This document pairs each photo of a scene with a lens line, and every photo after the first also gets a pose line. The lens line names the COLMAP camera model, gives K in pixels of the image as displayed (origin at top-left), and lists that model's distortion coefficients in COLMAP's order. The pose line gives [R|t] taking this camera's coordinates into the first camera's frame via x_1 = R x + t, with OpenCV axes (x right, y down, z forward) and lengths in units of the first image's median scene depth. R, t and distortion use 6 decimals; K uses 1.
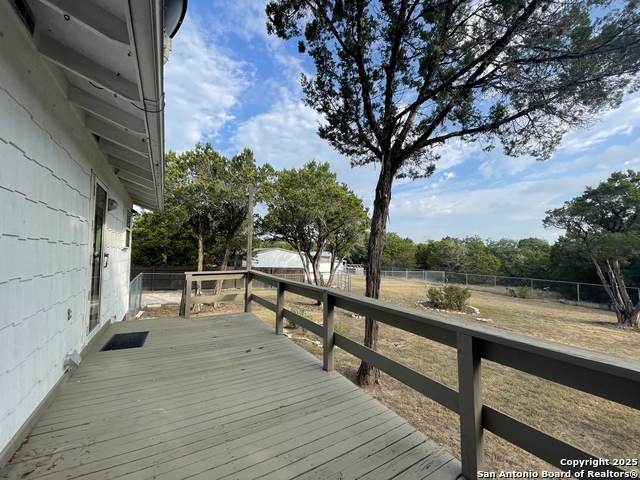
lens RADIAL K [[260.1, 0, 311.2], [0, 260.1, 240.2], [0, 0, 1]] dist [-0.003502, 0.000679]
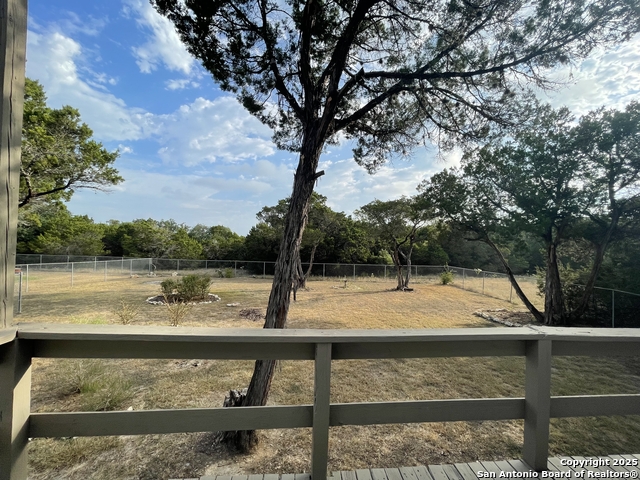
lens RADIAL K [[260.1, 0, 316.9], [0, 260.1, 235.9], [0, 0, 1]] dist [-0.003502, 0.000679]
pose [[0.412222, 0.021781, 0.910823, -0.152403], [-0.066748, 0.997750, 0.006349, 0.003268], [-0.908635, -0.063413, 0.412748, 0.281635]]
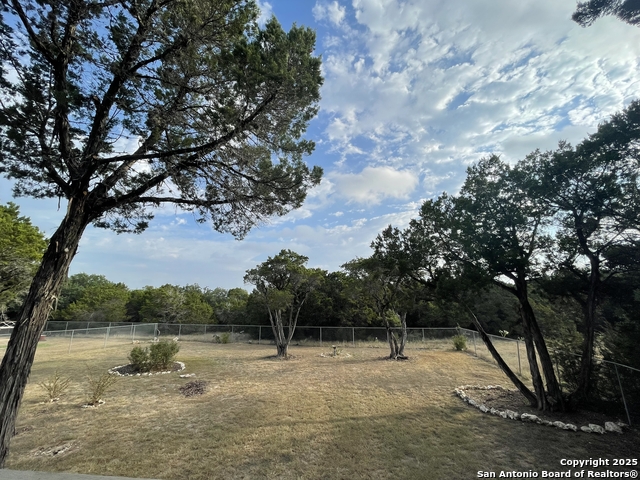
lens RADIAL K [[260.1, 0, 318.9], [0, 260.1, 238.4], [0, 0, 1]] dist [-0.003502, 0.000679]
pose [[0.542607, 0.183545, 0.819688, 0.025469], [-0.035235, 0.979949, -0.196107, -0.032624], [-0.839247, 0.077527, 0.538194, -0.003346]]
